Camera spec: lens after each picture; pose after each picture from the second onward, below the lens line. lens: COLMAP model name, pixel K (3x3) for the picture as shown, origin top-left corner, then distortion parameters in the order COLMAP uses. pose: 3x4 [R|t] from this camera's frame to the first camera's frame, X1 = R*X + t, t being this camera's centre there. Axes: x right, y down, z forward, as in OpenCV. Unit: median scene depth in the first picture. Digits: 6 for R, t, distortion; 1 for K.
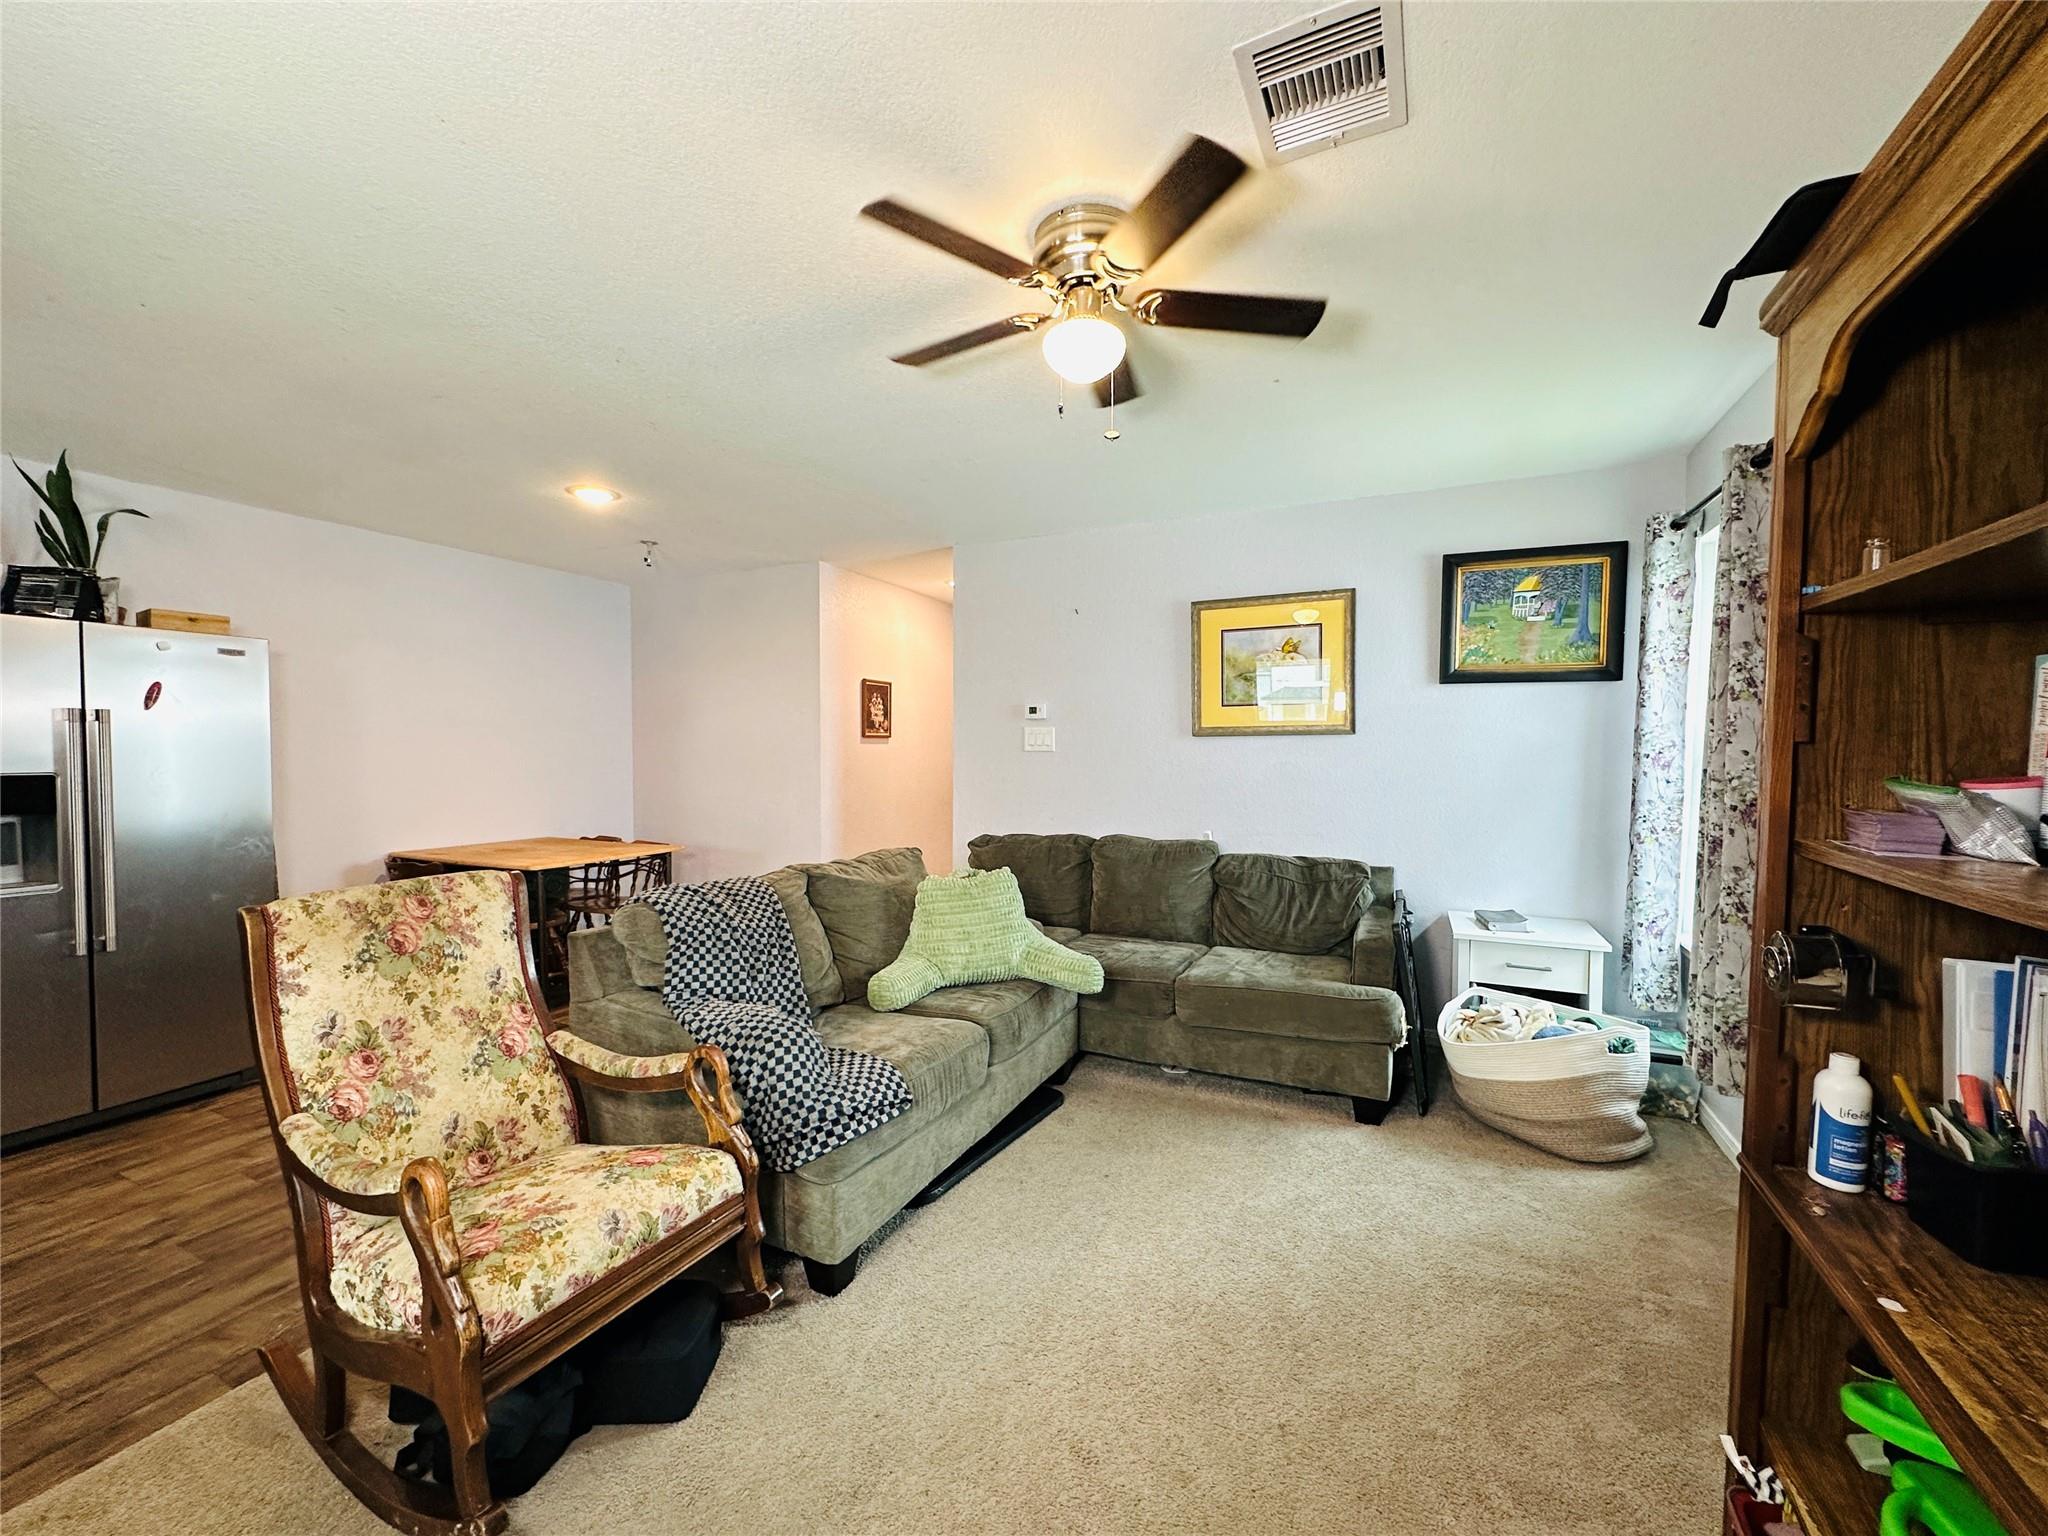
lens RADIAL K [[824.7, 0, 1024.0], [0, 824.7, 768.0], [0, 0, 1]] dist [-0.002109, 0.000362]
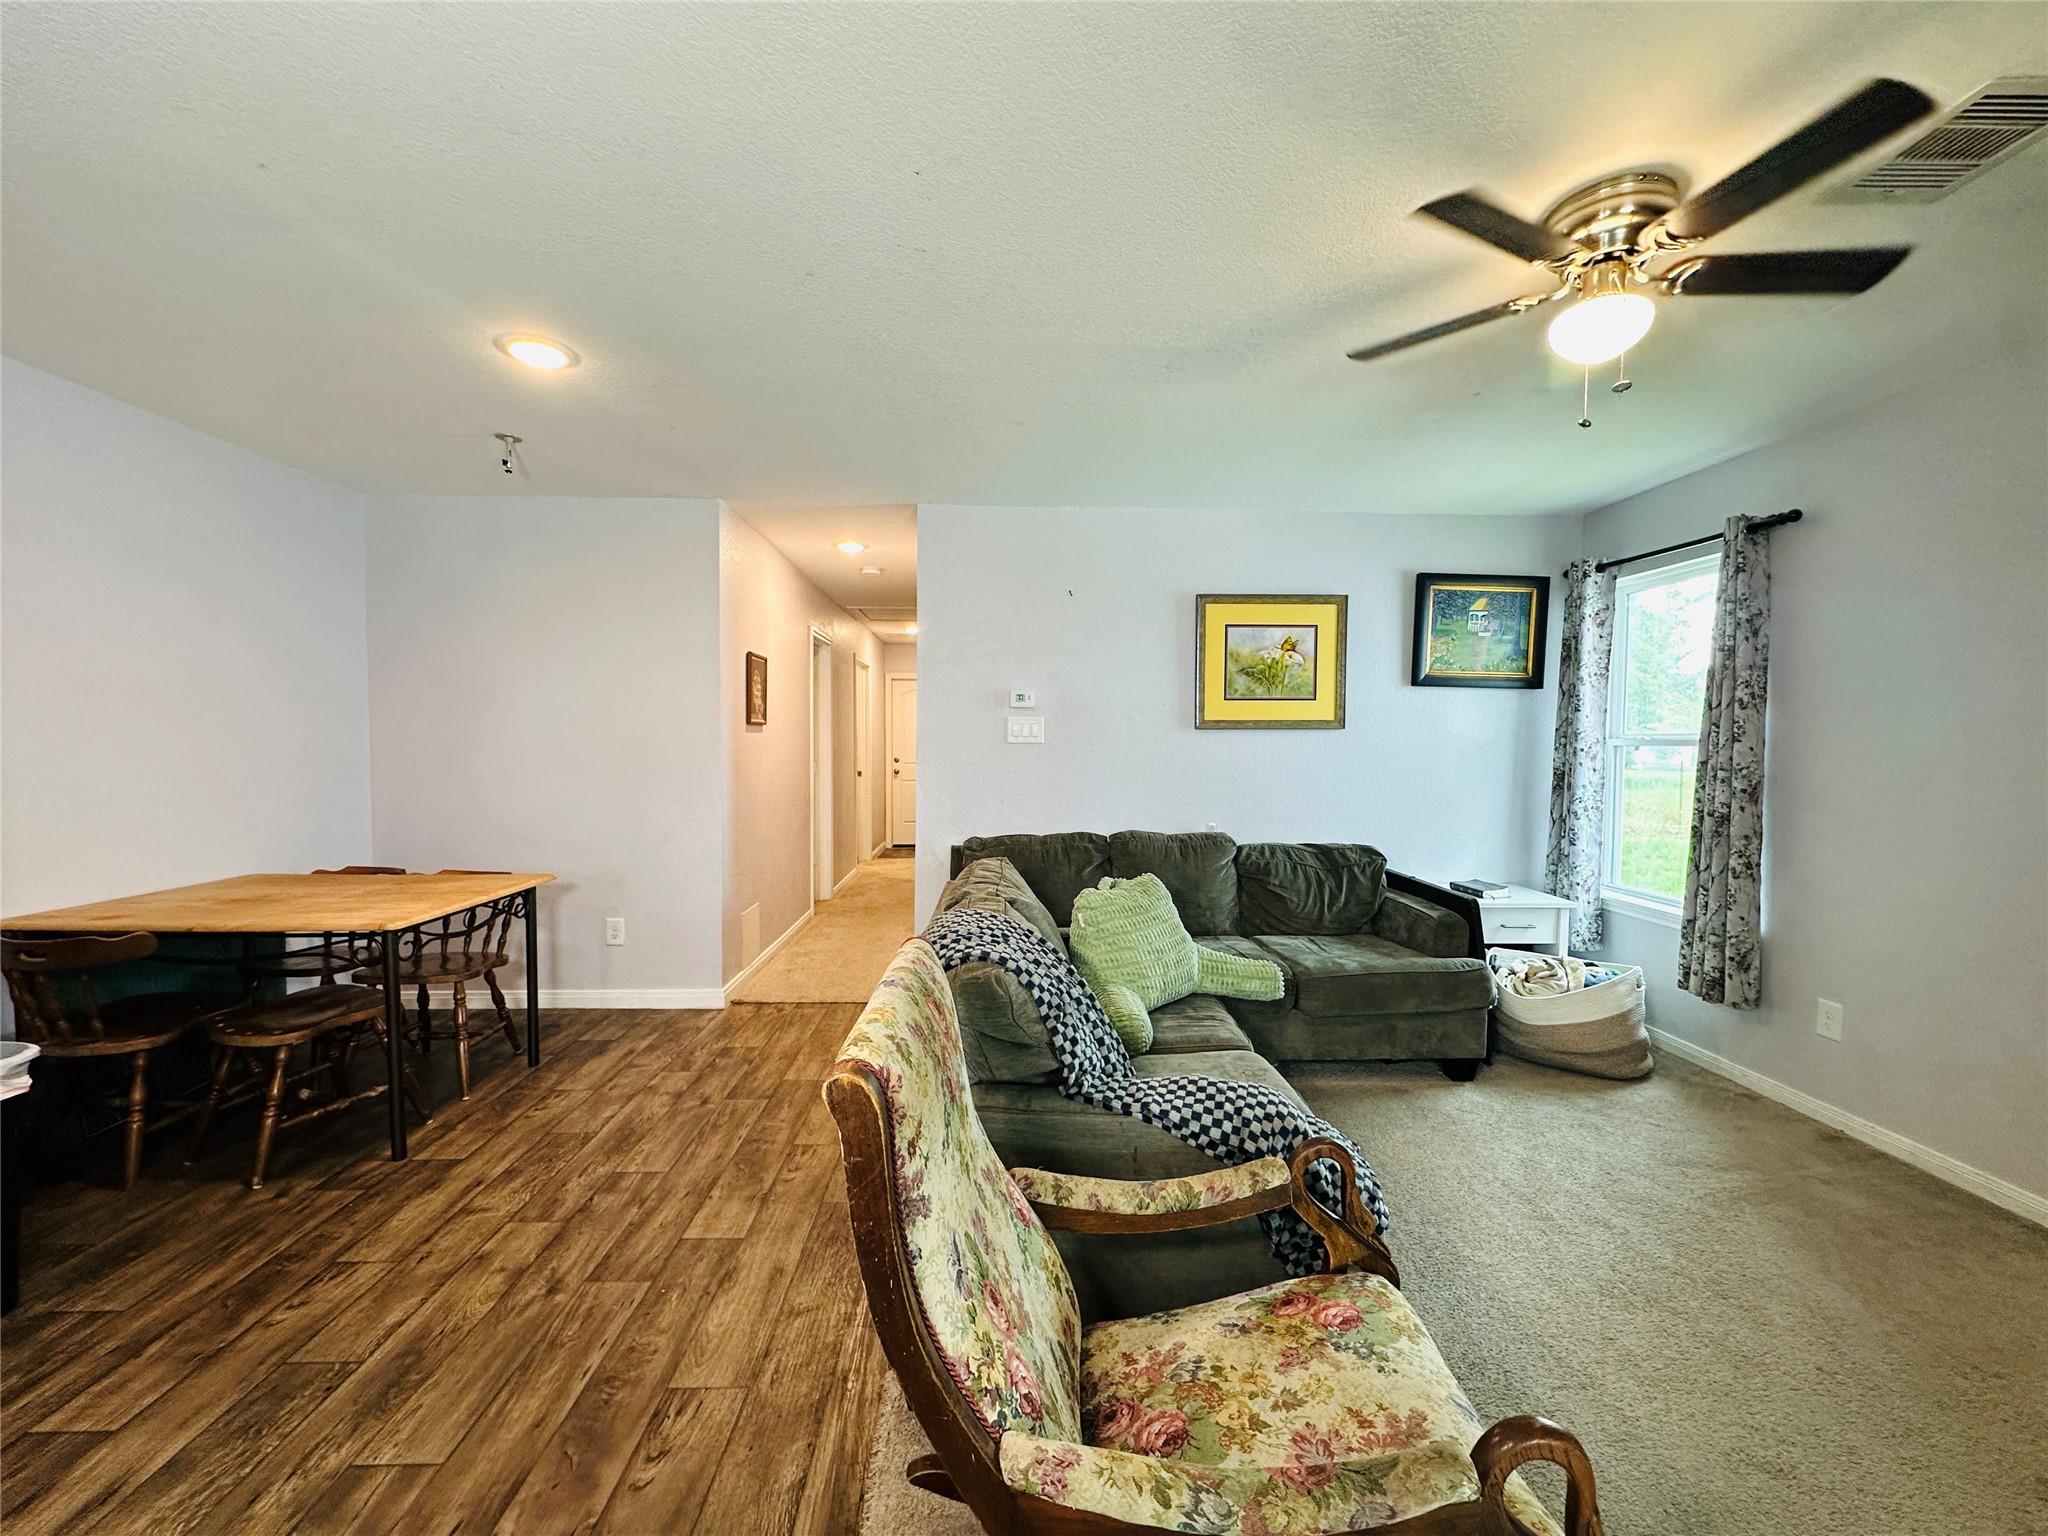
lens RADIAL K [[826.0, 0, 1042.0], [0, 826.0, 769.7], [0, 0, 1]] dist [0.008352, -0.000065]
pose [[0.882197, -0.011860, 0.470730, -0.512495], [0.003905, 0.999833, 0.017873, -0.009361], [-0.470864, -0.013930, 0.882096, 0.241956]]
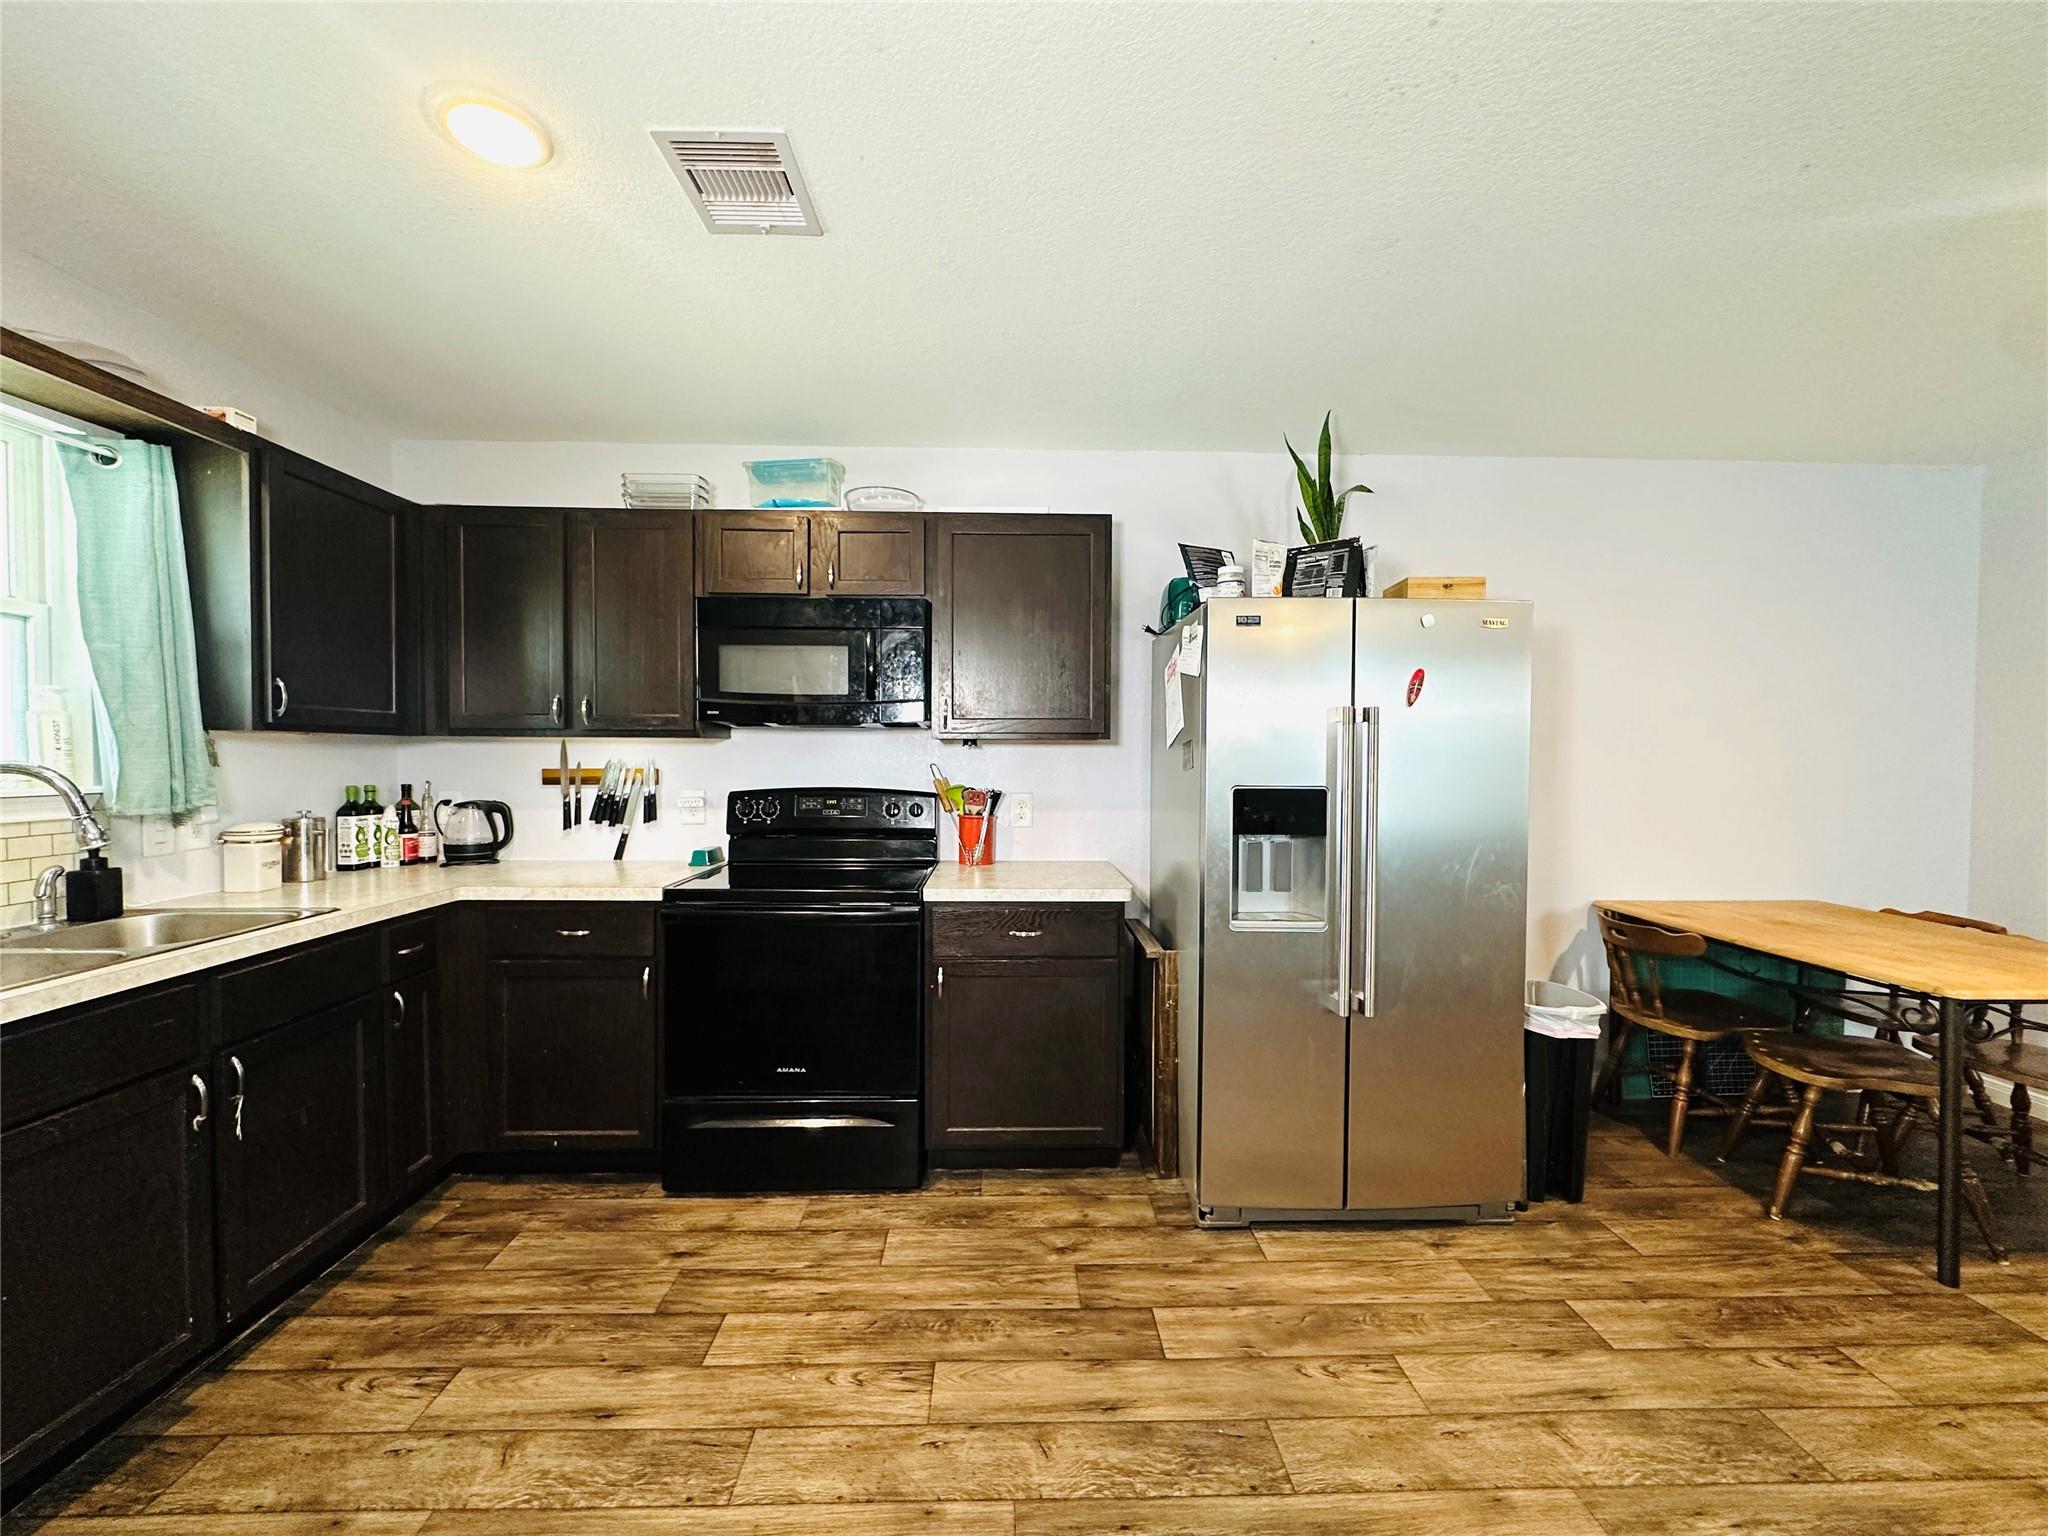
lens RADIAL K [[824.7, 0, 1024.0], [0, 824.7, 768.0], [0, 0, 1]] dist [-0.002109, 0.000362]
pose [[0.452211, 0.019285, -0.891702, -0.464139], [-0.024012, 0.999667, 0.009443, -0.010719], [0.891588, 0.017141, 0.452523, 0.287223]]
